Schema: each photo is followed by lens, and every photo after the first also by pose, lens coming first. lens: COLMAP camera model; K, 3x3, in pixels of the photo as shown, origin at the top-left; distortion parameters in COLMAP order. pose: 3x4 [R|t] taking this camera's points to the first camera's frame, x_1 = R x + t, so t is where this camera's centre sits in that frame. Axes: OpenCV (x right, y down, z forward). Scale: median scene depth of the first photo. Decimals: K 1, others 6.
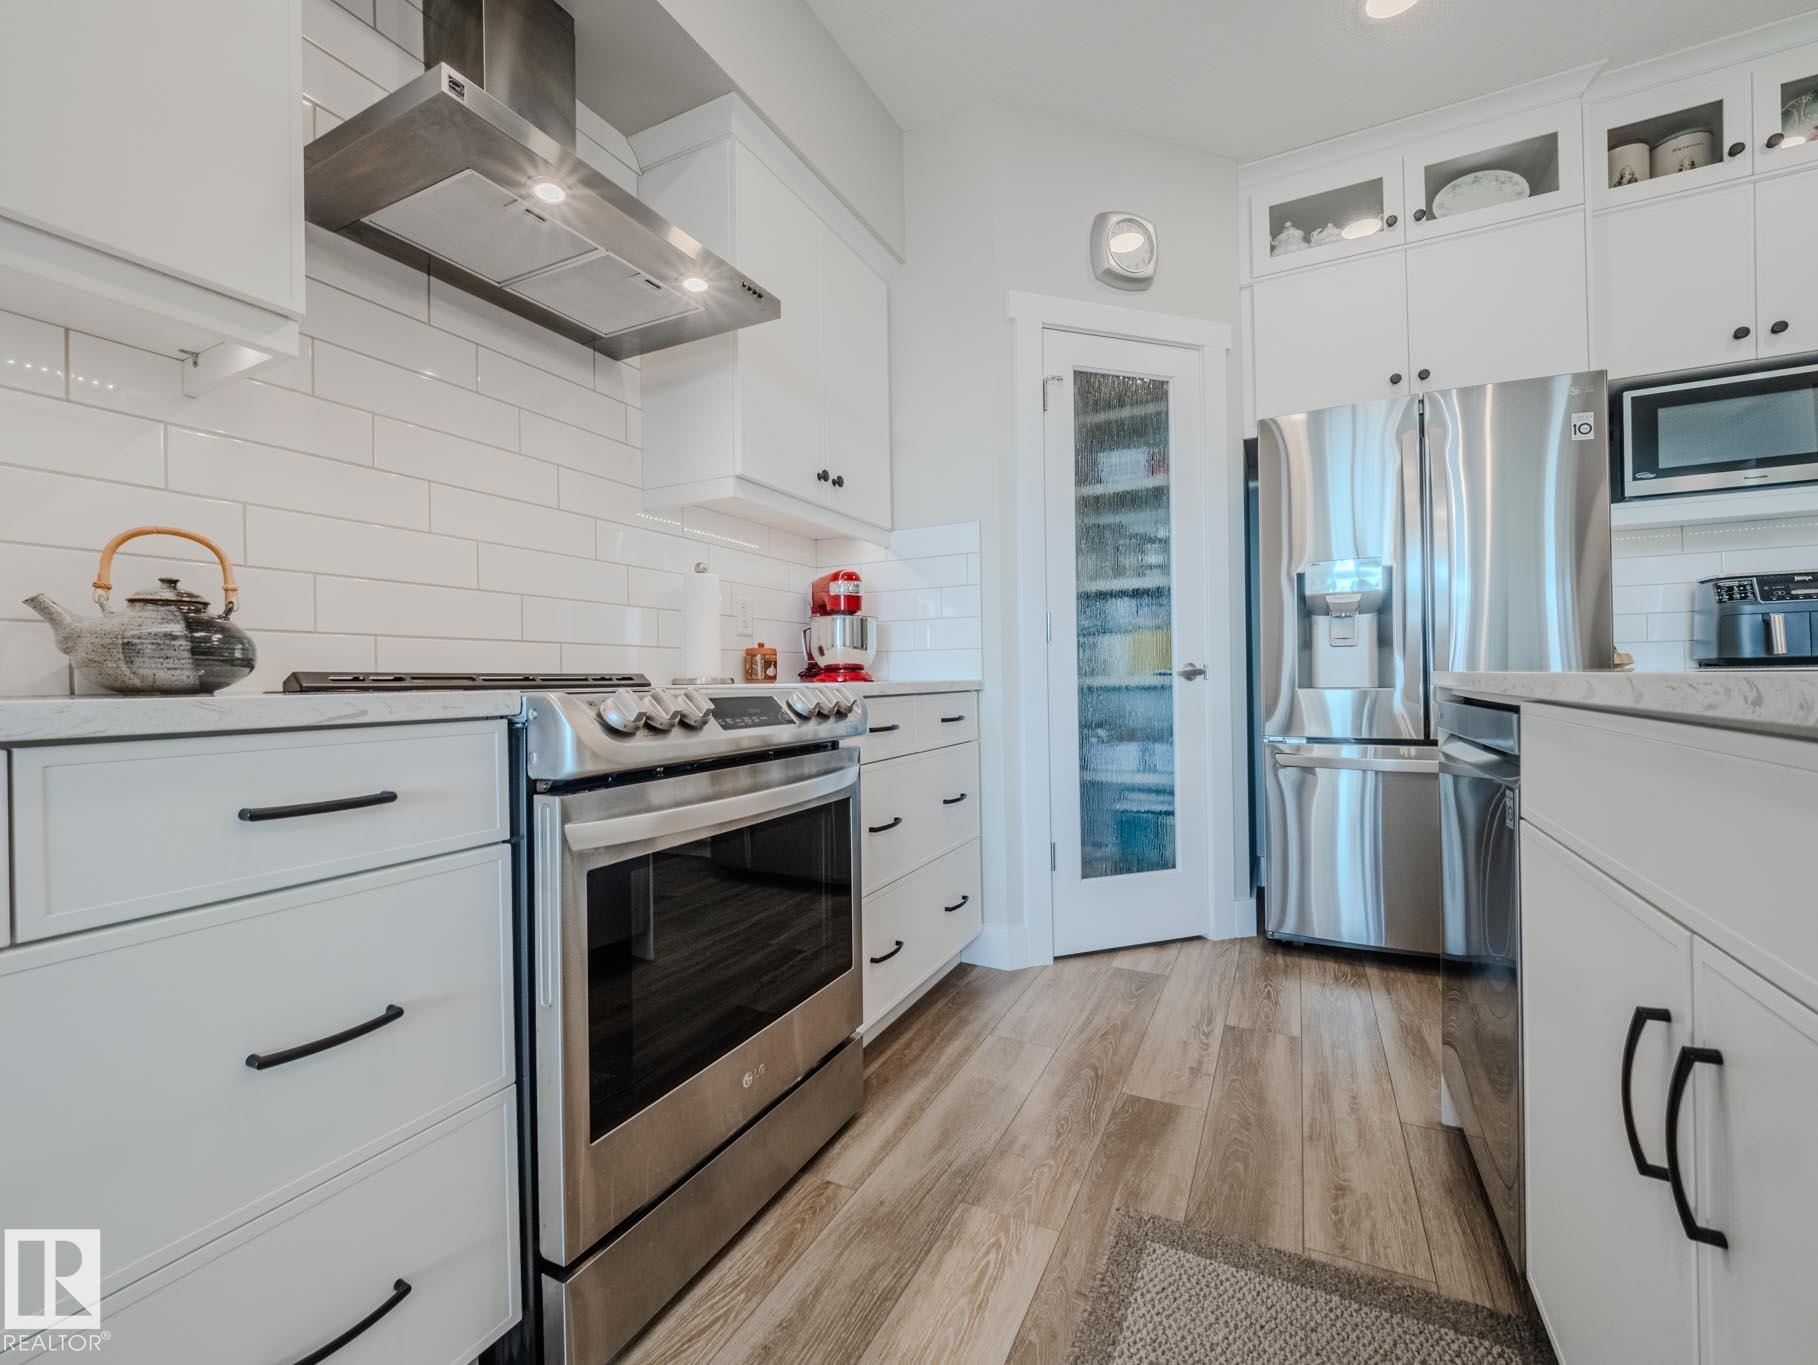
lens RADIAL K [[766.0, 0, 894.2], [0, 766.0, 684.1], [0, 0, 1]] dist [-0.007895, -0.000304]
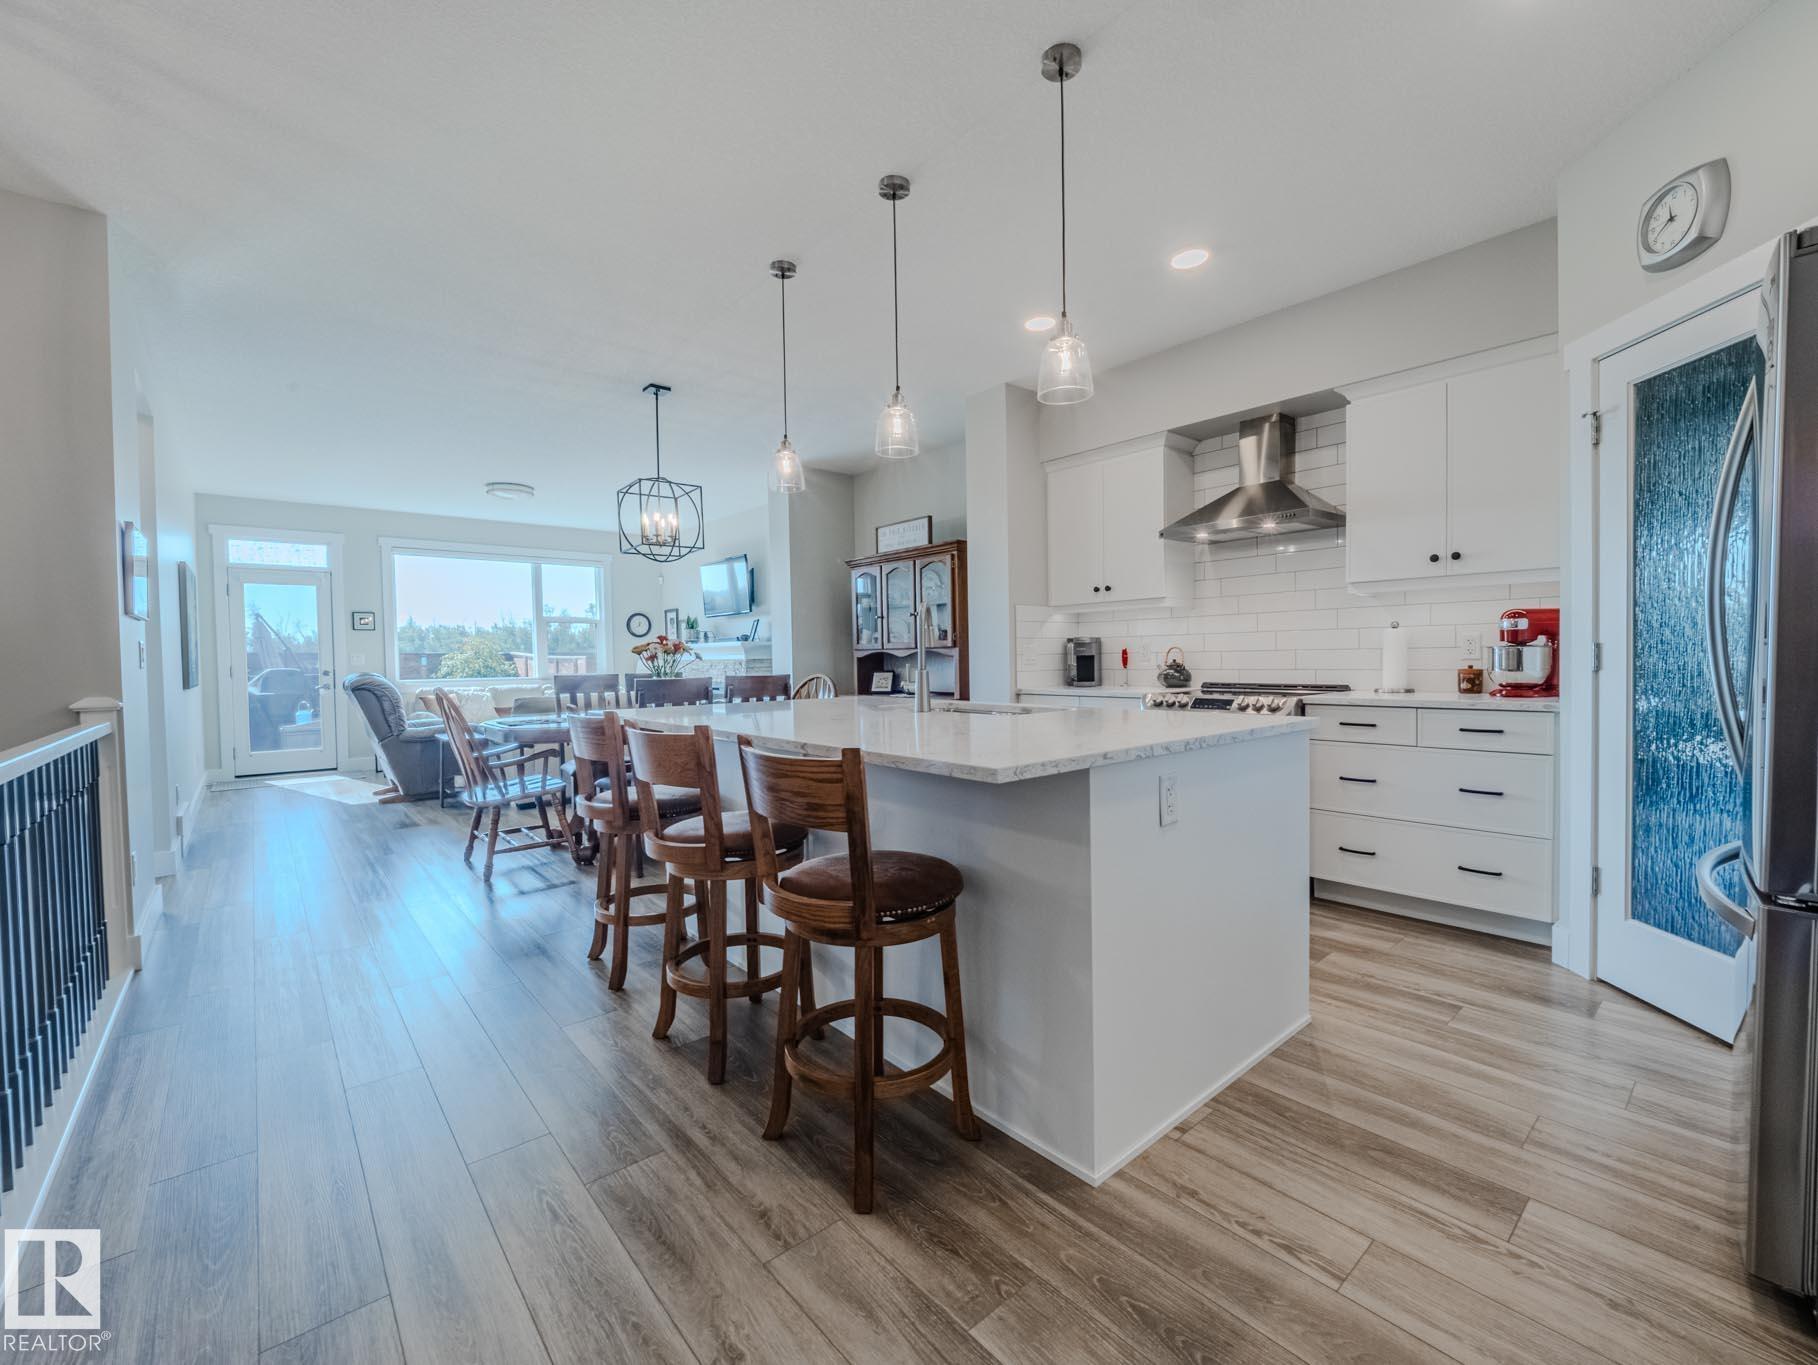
lens RADIAL K [[766.0, 0, 908.0], [0, 766.0, 679.8], [0, 0, 1]] dist [-0.007895, -0.000304]
pose [[-0.371731, 0.049288, -0.927031, 1.564711], [0.017727, 0.998784, 0.045995, -0.111231], [0.928171, 0.000664, -0.372153, 0.550741]]
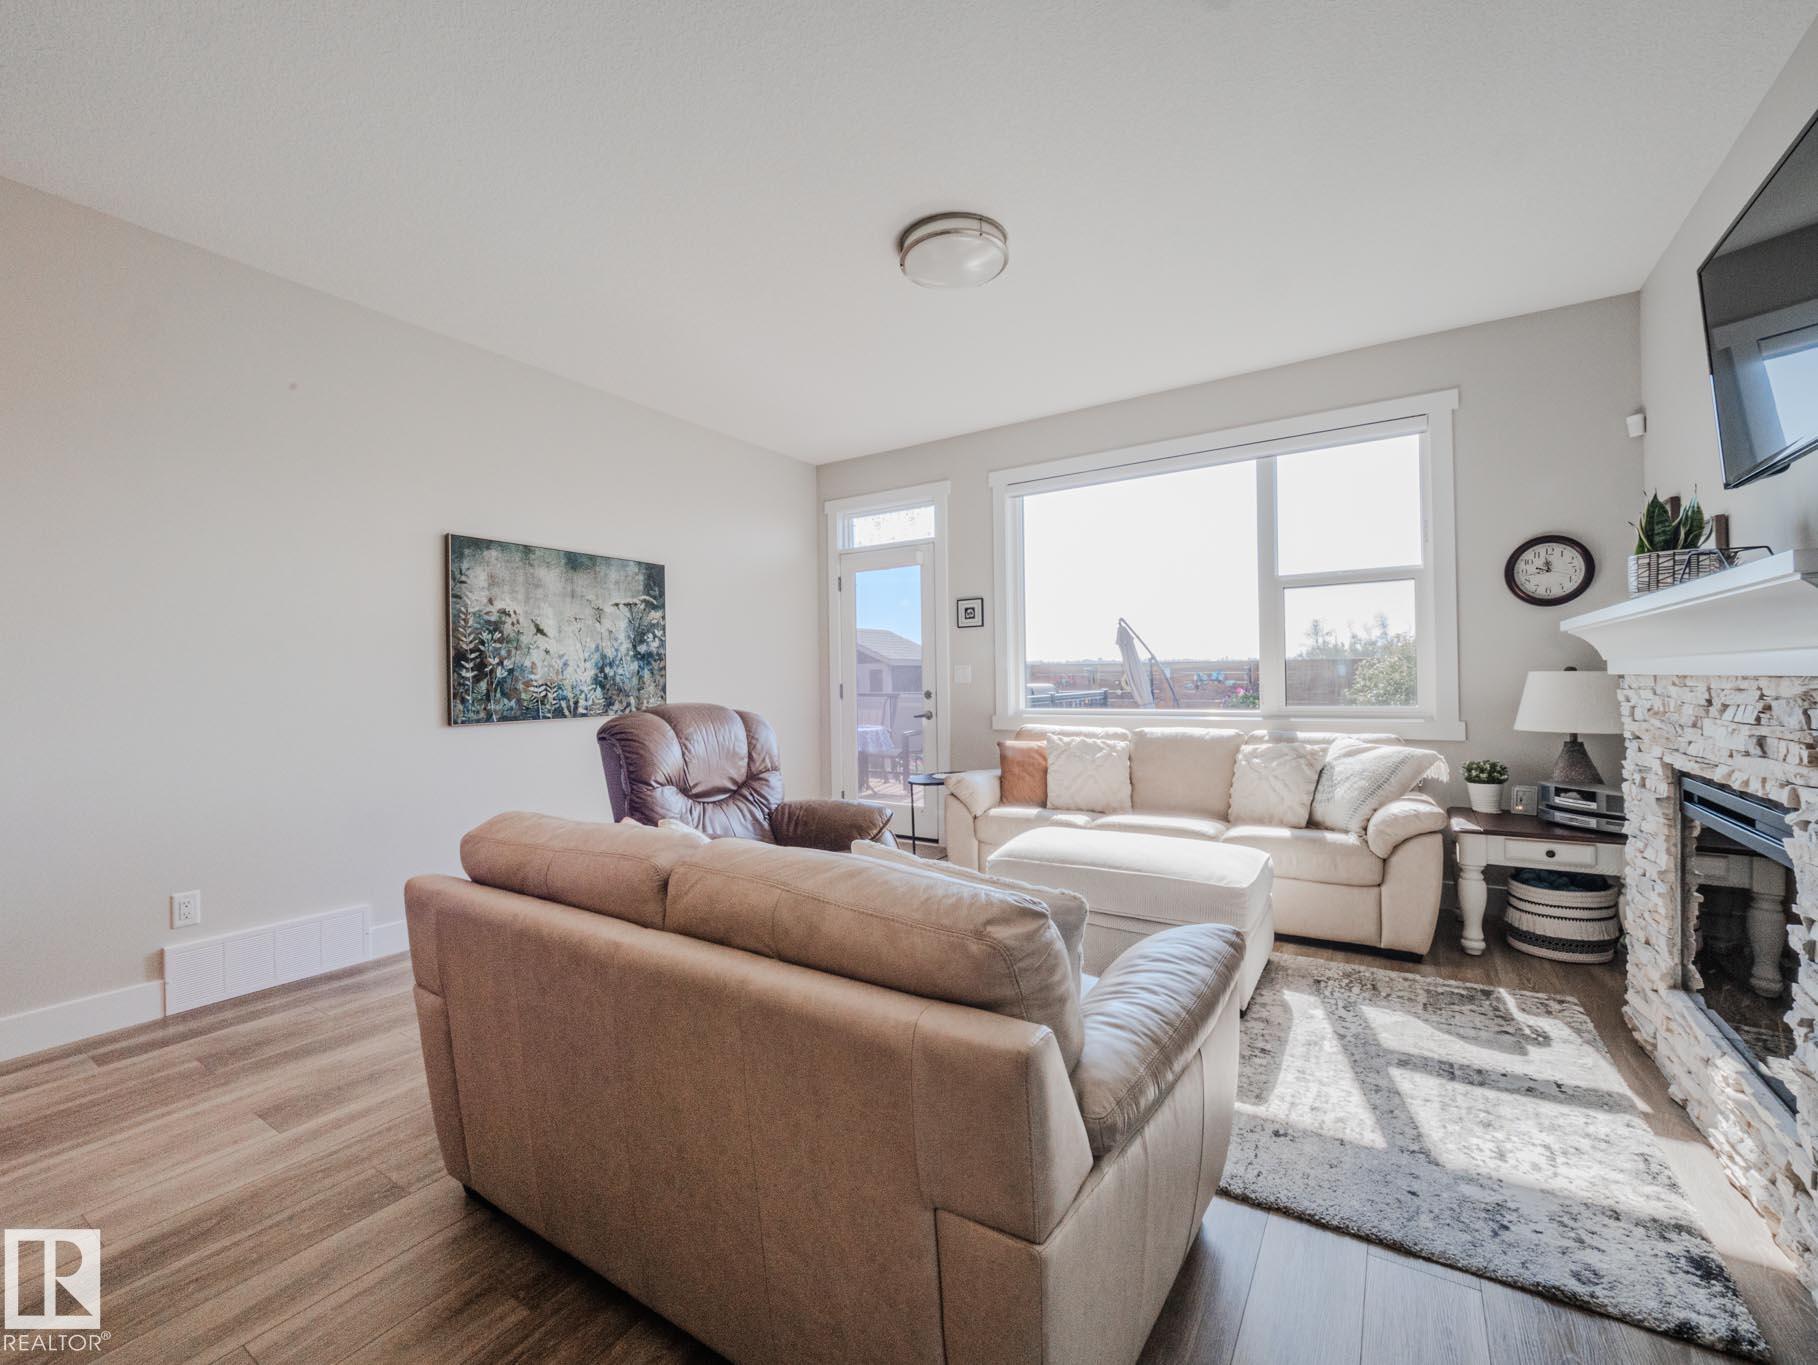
lens RADIAL K [[766.0, 0, 898.9], [0, 766.0, 678.3], [0, 0, 1]] dist [-0.007895, -0.000304]
pose [[-0.994316, 0.033366, 0.101108, -0.726196], [0.033221, 0.999443, -0.003119, -0.075680], [-0.101156, 0.000258, -0.994871, -0.836802]]
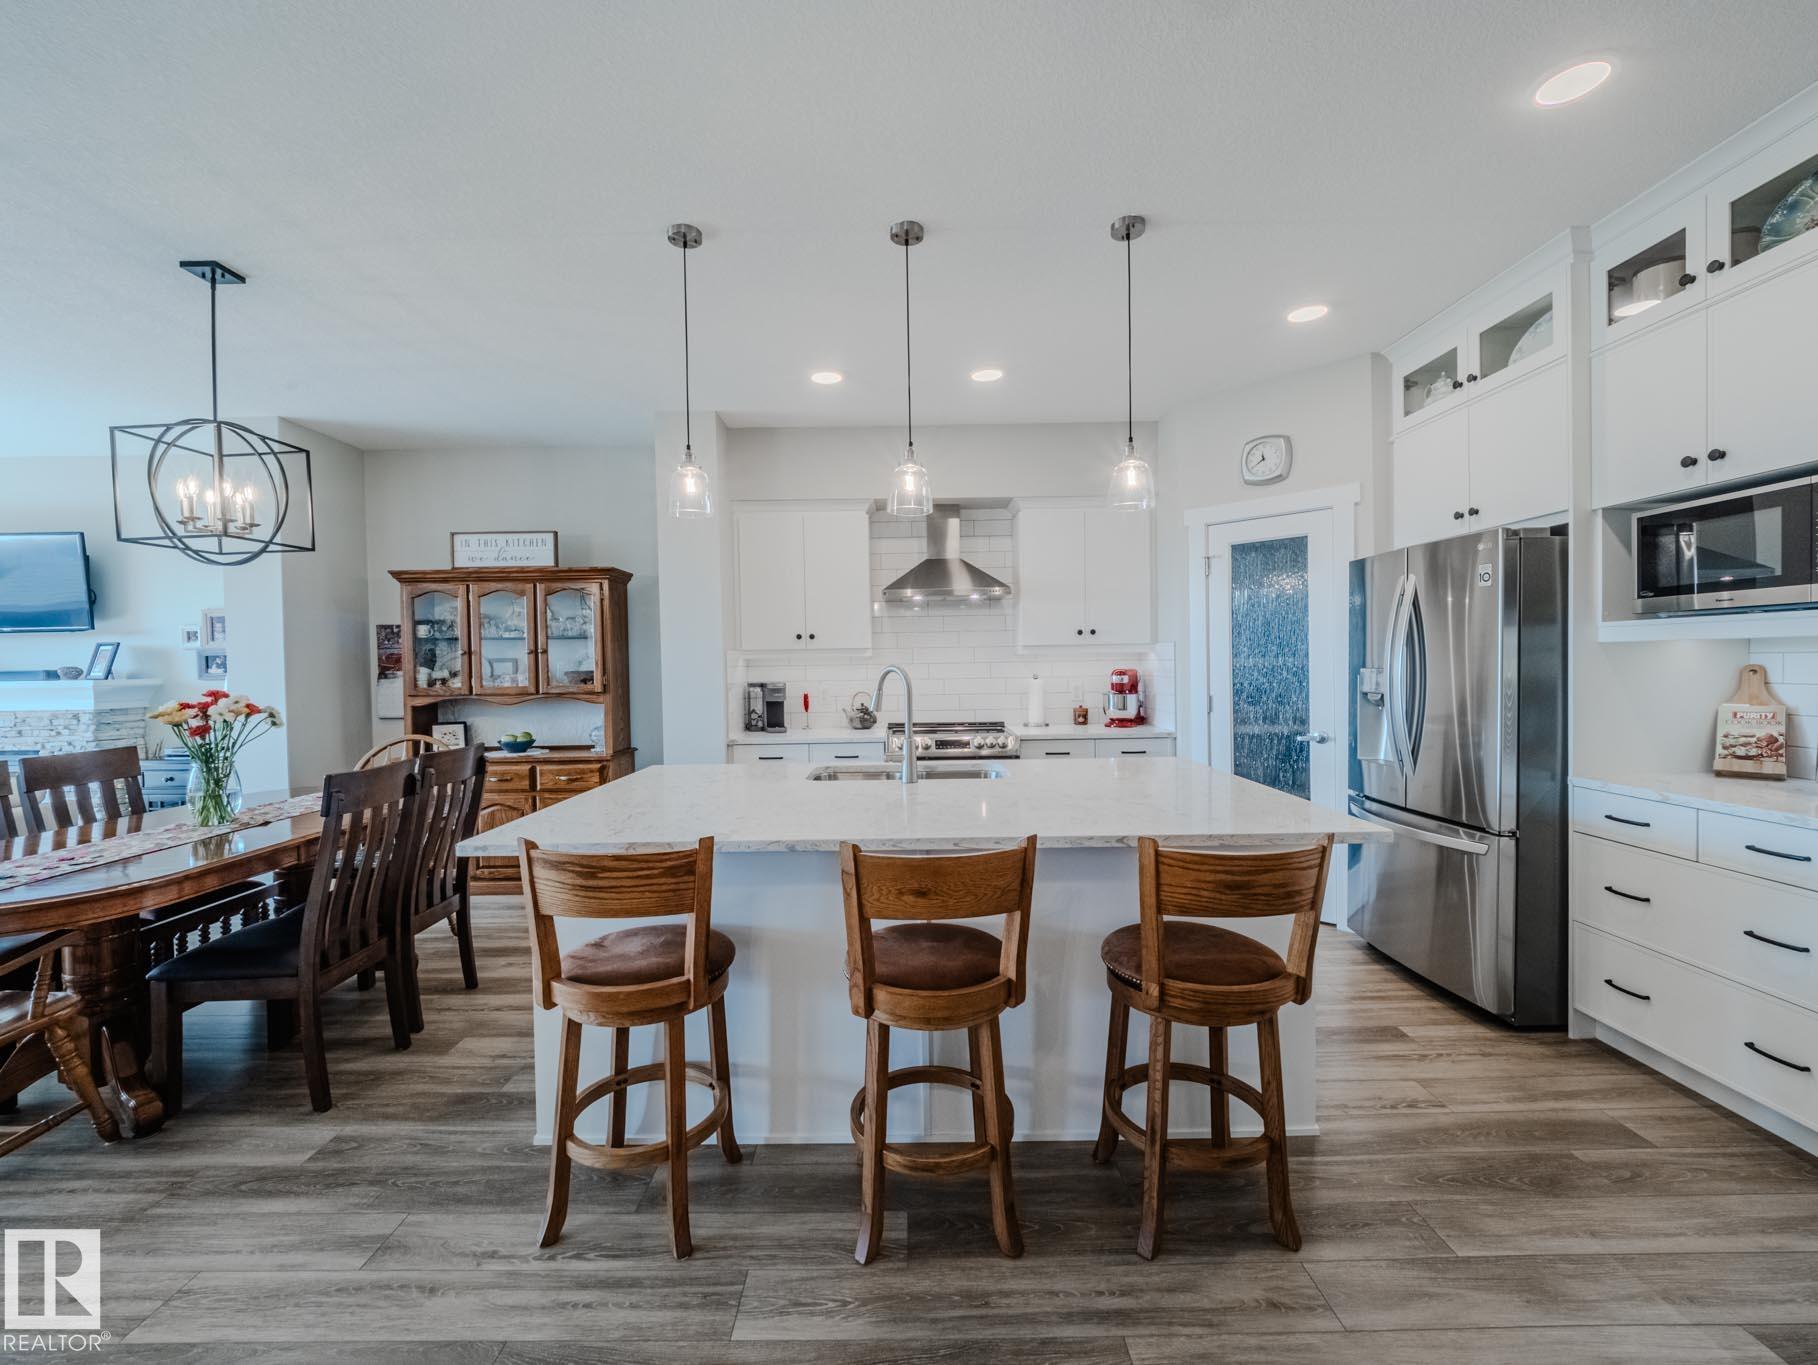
lens RADIAL K [[766.0, 0, 901.0], [0, 766.0, 679.5], [0, 0, 1]] dist [-0.007895, -0.000304]
pose [[0.459926, 0.028144, -0.887511, 1.452631], [0.003895, 0.999424, 0.033712, -0.196761], [0.887948, -0.018961, 0.459552, -0.392543]]
